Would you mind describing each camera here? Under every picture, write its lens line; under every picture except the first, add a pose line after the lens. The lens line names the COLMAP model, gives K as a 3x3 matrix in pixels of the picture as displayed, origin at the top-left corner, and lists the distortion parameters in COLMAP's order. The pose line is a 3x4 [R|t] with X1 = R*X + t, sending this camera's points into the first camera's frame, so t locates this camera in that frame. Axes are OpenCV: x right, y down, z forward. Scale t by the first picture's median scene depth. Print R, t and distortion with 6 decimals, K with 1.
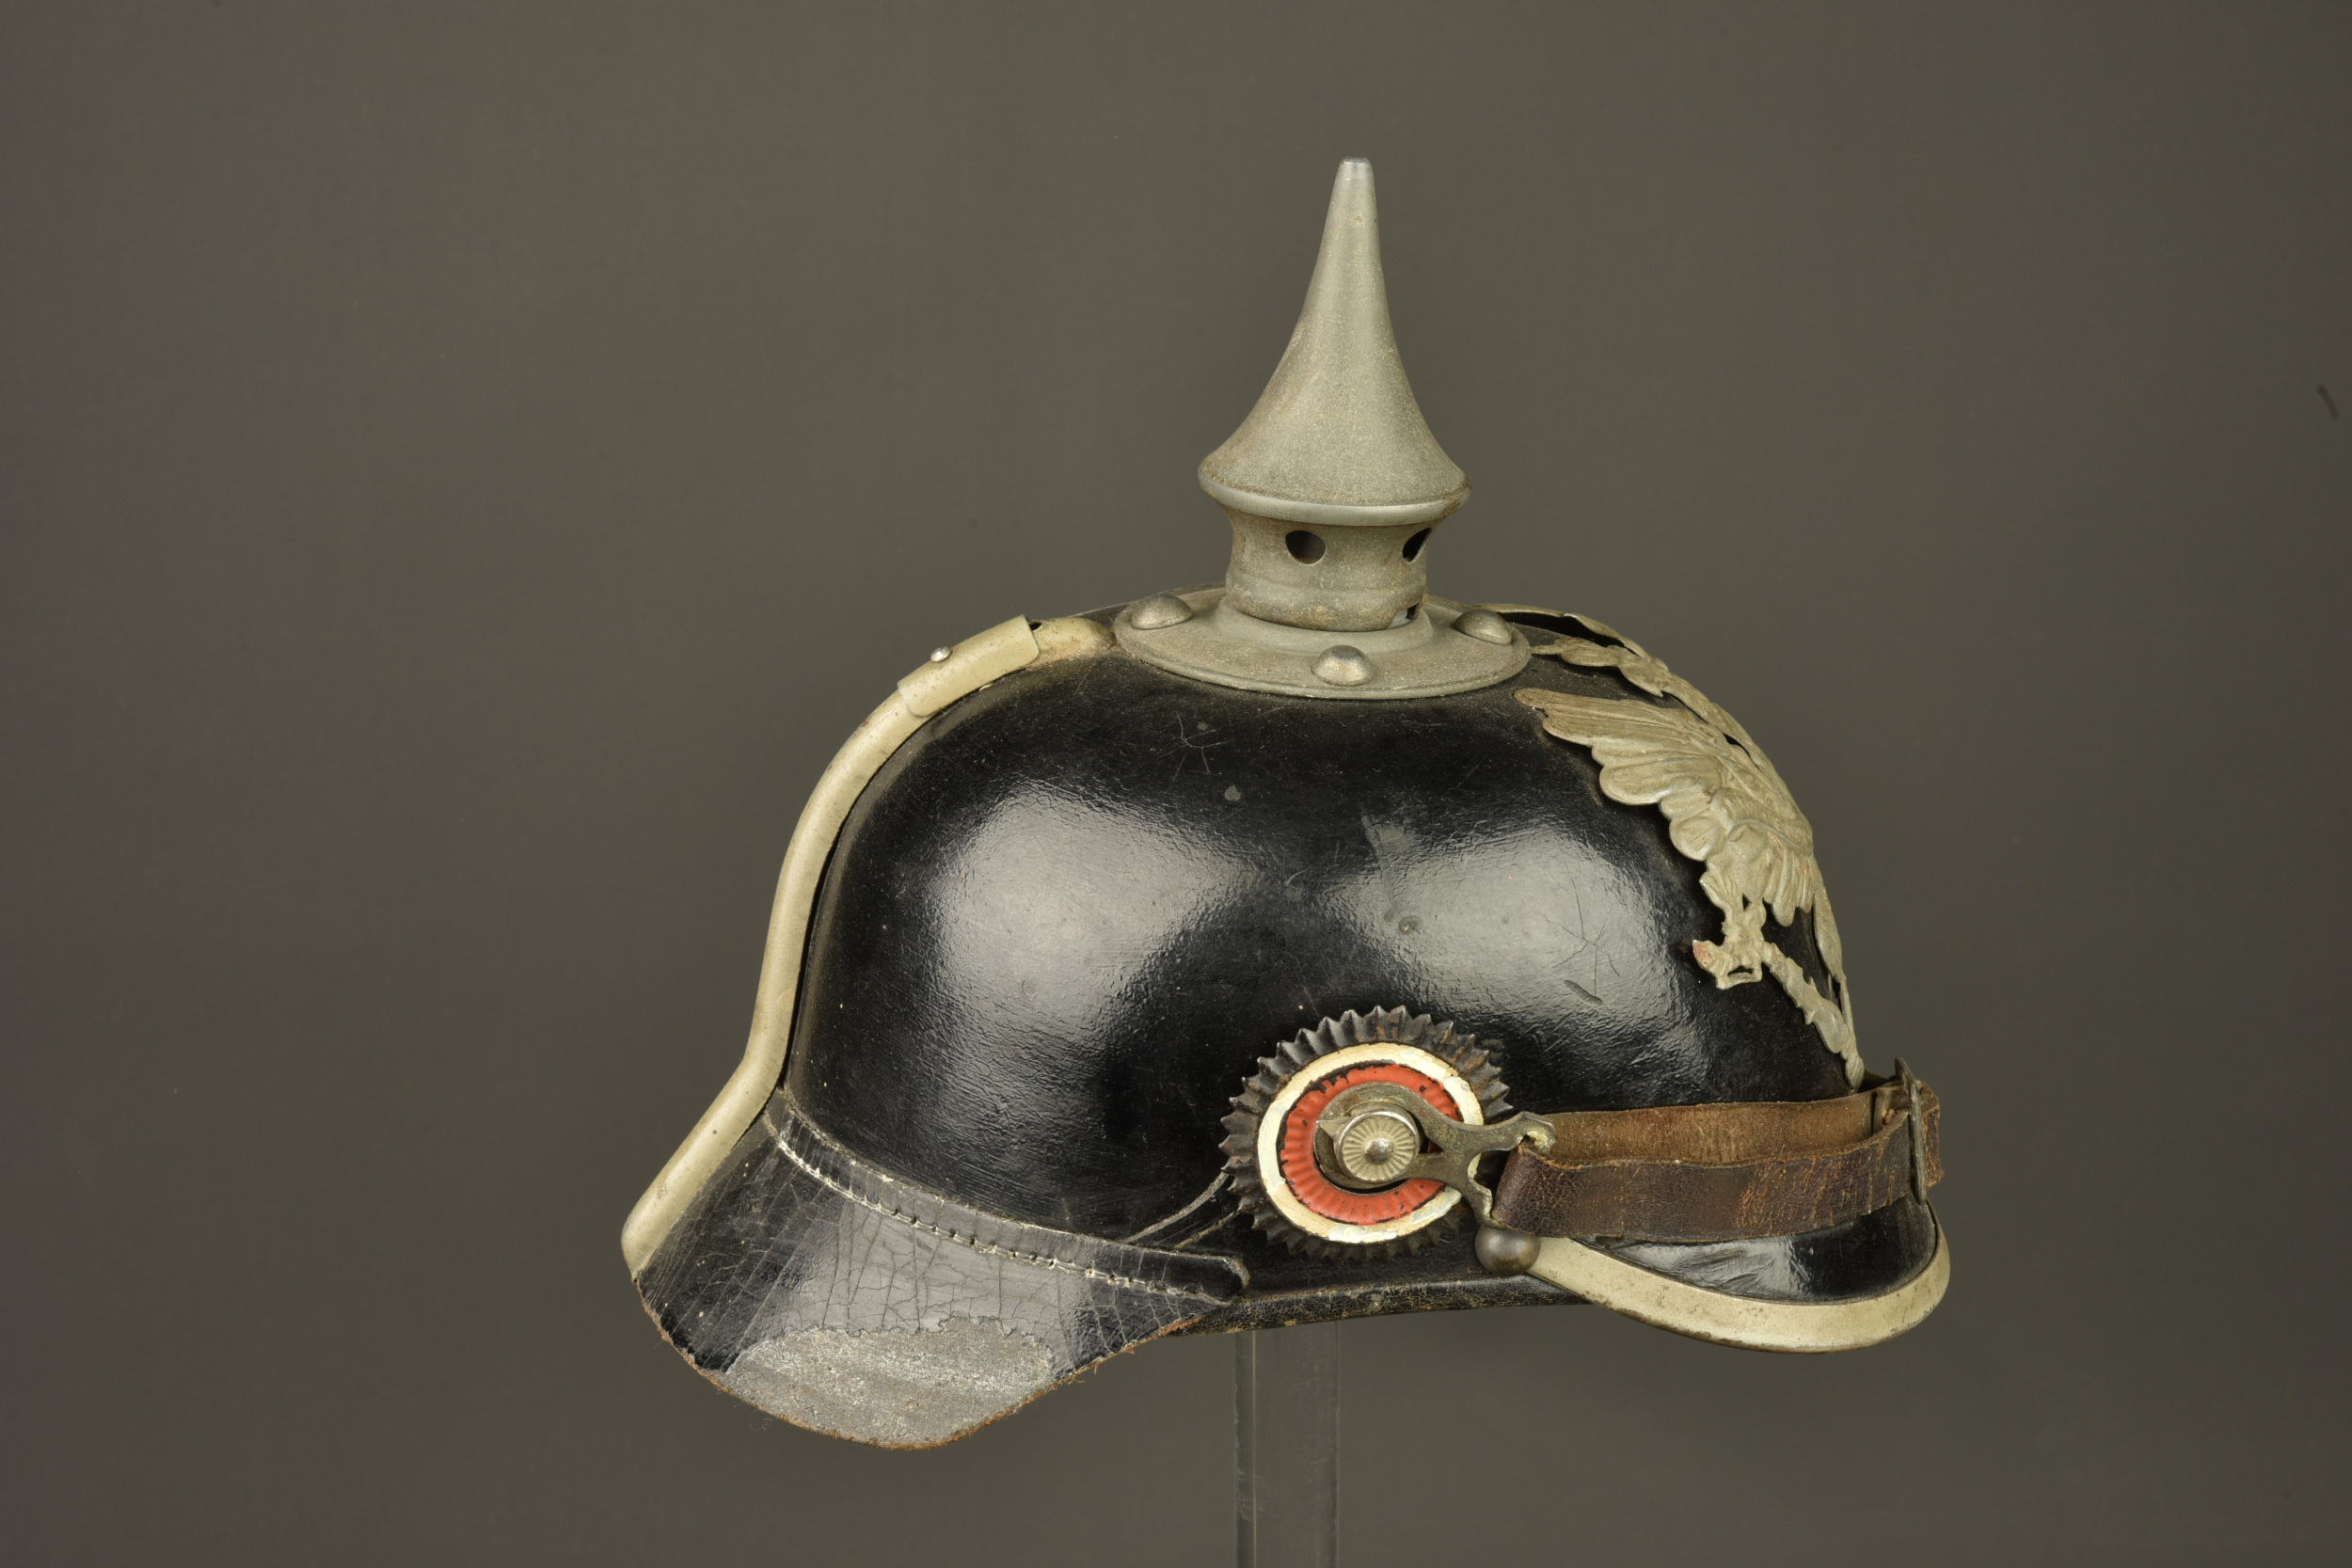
lens RADIAL K [[4138.8, 0, 1176.0], [0, 4138.8, 784.0], [0, 0, 1]] dist [-0.003362, 0.066387]
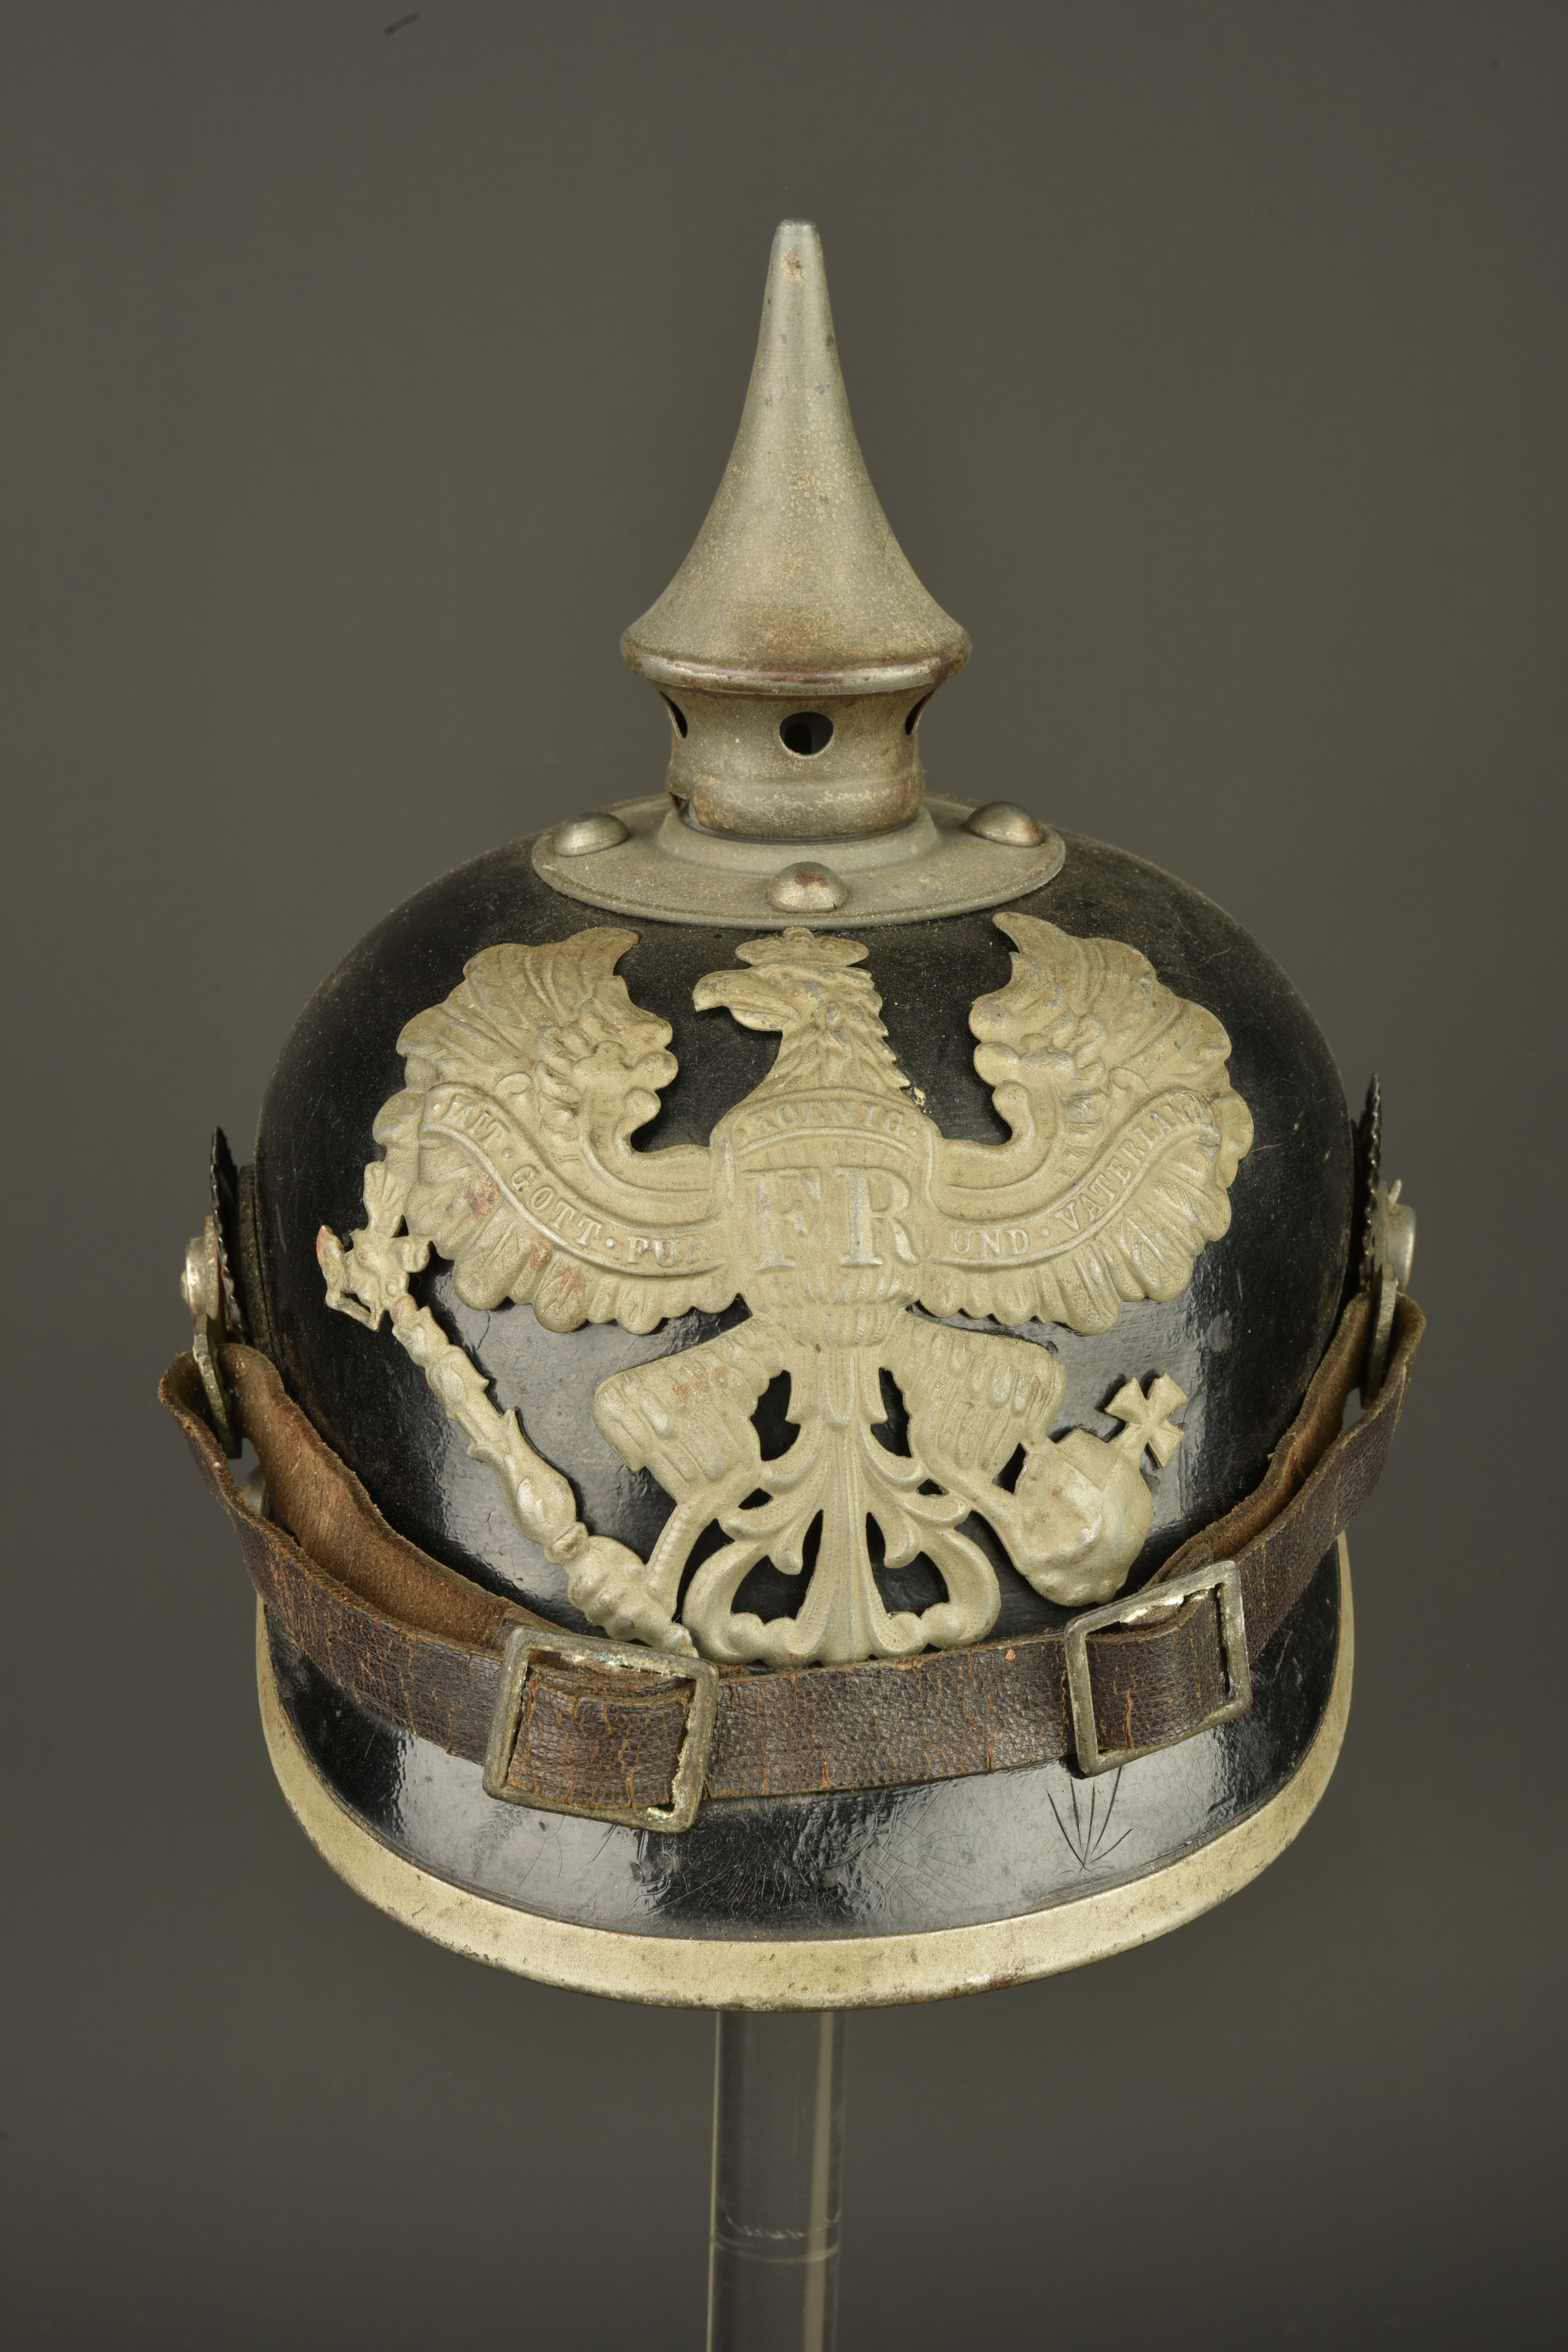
lens RADIAL K [[4138.8, 0, 784.0], [0, 4138.8, 1176.0], [0, 0, 1]] dist [-0.003362, 0.066387]
pose [[-0.058053, 0.274930, -0.959710, 0.851431], [-0.291603, 0.914737, 0.279686, -0.209350], [0.954776, 0.296091, 0.027067, 1.055215]]
